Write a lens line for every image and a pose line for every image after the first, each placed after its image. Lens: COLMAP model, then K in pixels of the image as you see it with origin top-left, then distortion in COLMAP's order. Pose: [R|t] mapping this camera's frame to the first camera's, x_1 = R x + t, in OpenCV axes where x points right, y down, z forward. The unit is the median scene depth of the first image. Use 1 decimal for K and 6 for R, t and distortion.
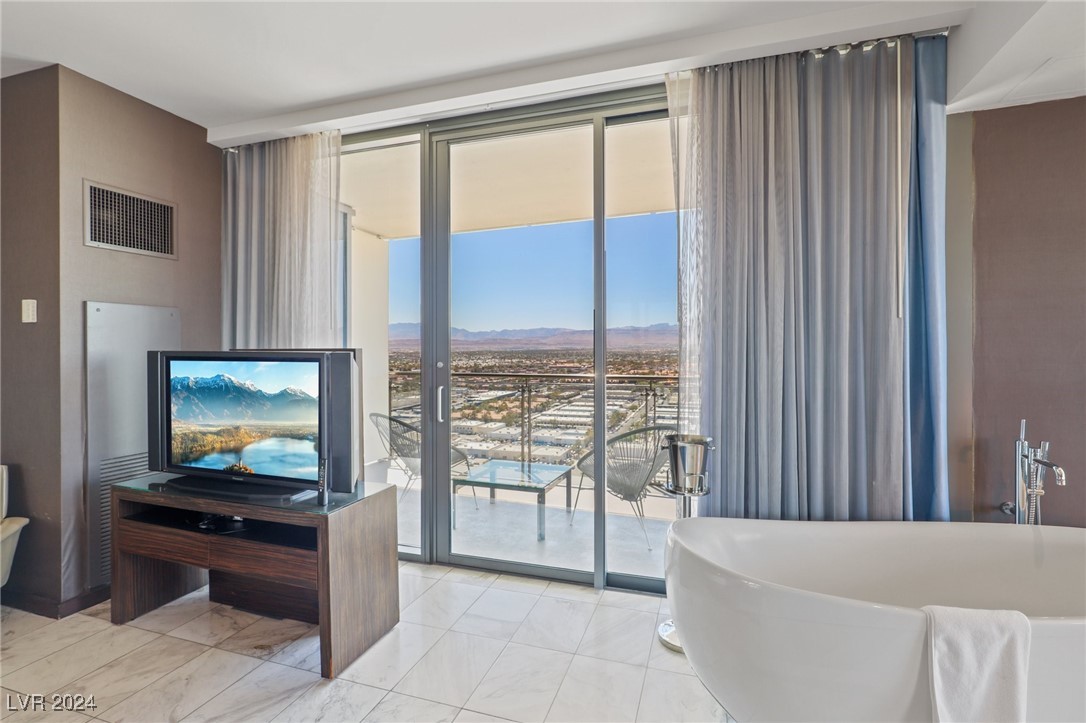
lens RADIAL K [[523.8, 0, 543.5], [0, 523.8, 351.2], [0, 0, 1]] dist [-0.022555, 0.007413]
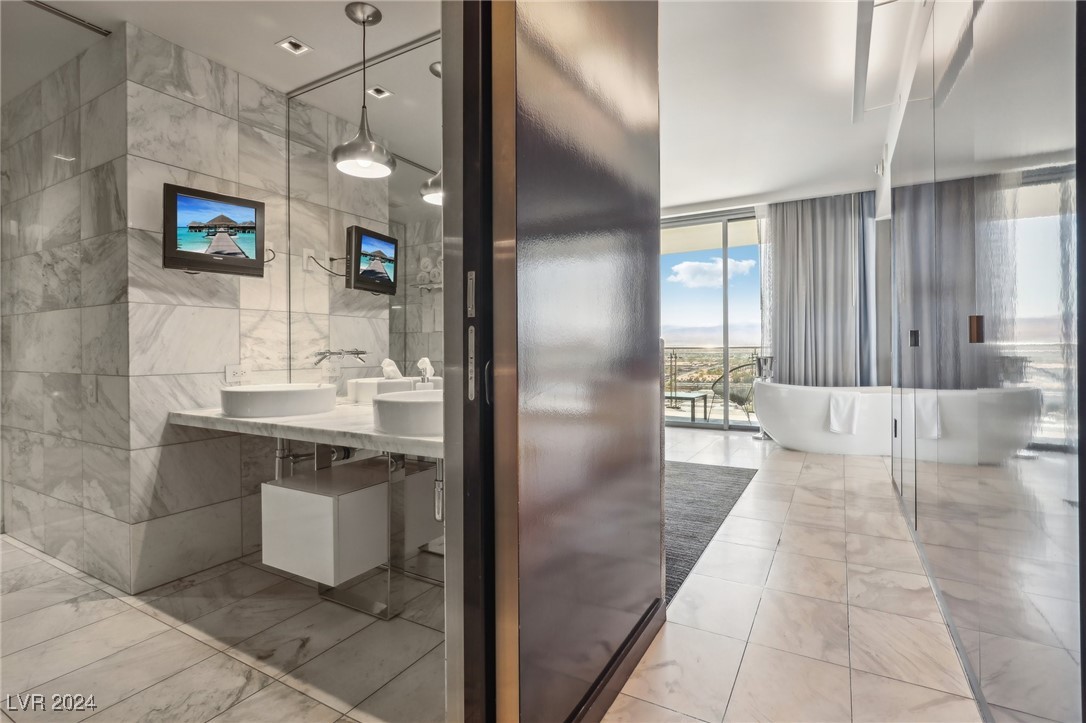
lens RADIAL K [[523.8, 0, 532.7], [0, 523.8, 351.2], [0, 0, 1]] dist [-0.022555, 0.007413]
pose [[0.974986, -0.002837, -0.222248, -0.185310], [0.003235, 0.999994, 0.001427, 0.104597], [0.222243, -0.002110, 0.974989, -1.251488]]
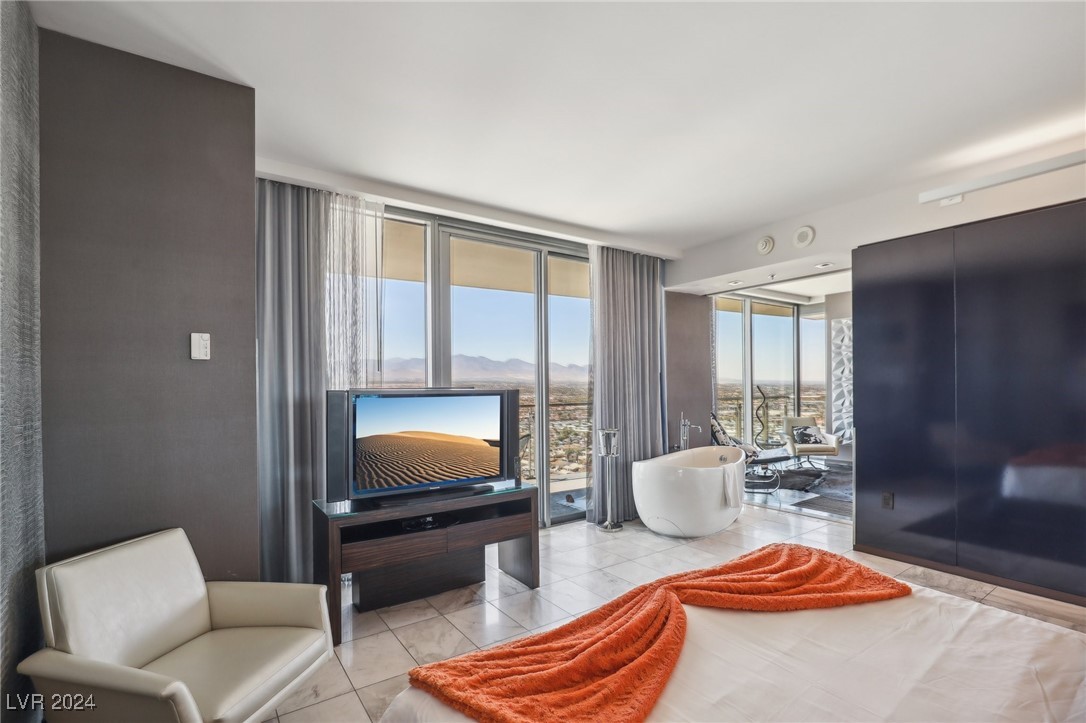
lens RADIAL K [[507.8, 0, 559.3], [0, 507.8, 387.0], [0, 0, 1]] dist [-0.003365, 0.003388]
pose [[0.577096, -0.006709, 0.816649, -1.092851], [0.012718, 0.999919, -0.000772, -0.000611], [-0.816577, 0.010831, 0.577134, 0.007329]]
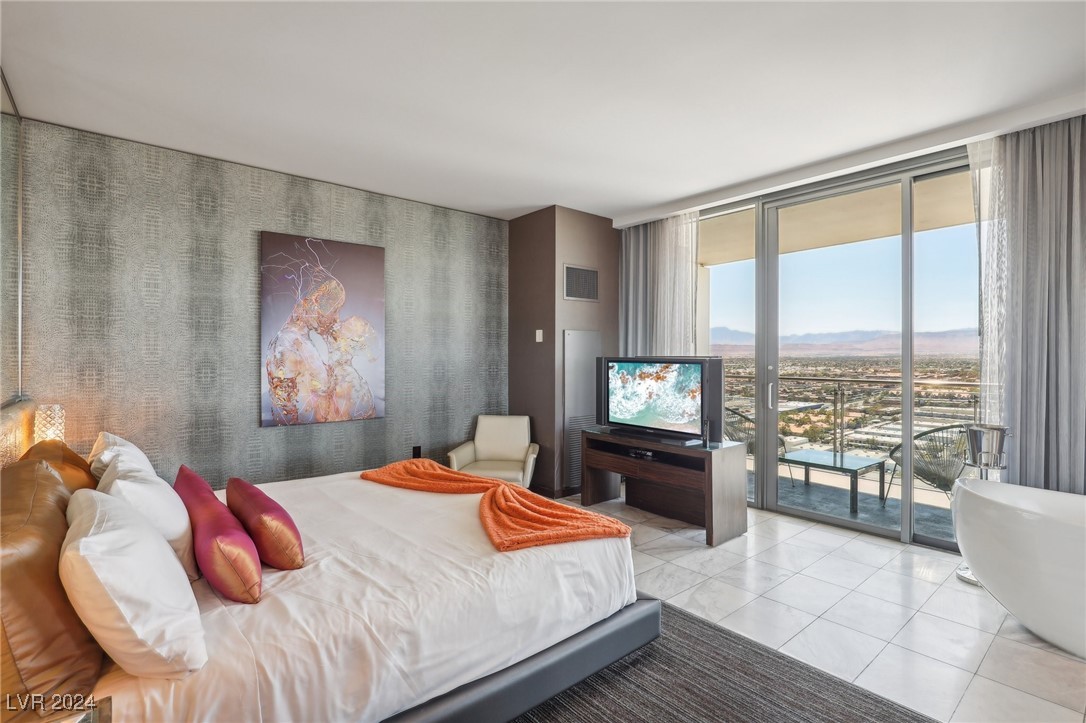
lens RADIAL K [[523.8, 0, 530.5], [0, 523.8, 357.1], [0, 0, 1]] dist [-0.022555, 0.007413]
pose [[0.845969, 0.003570, -0.533220, 0.002210], [-0.004000, 0.999992, 0.000349, -0.000805], [0.533217, 0.001838, 0.845976, -0.522193]]
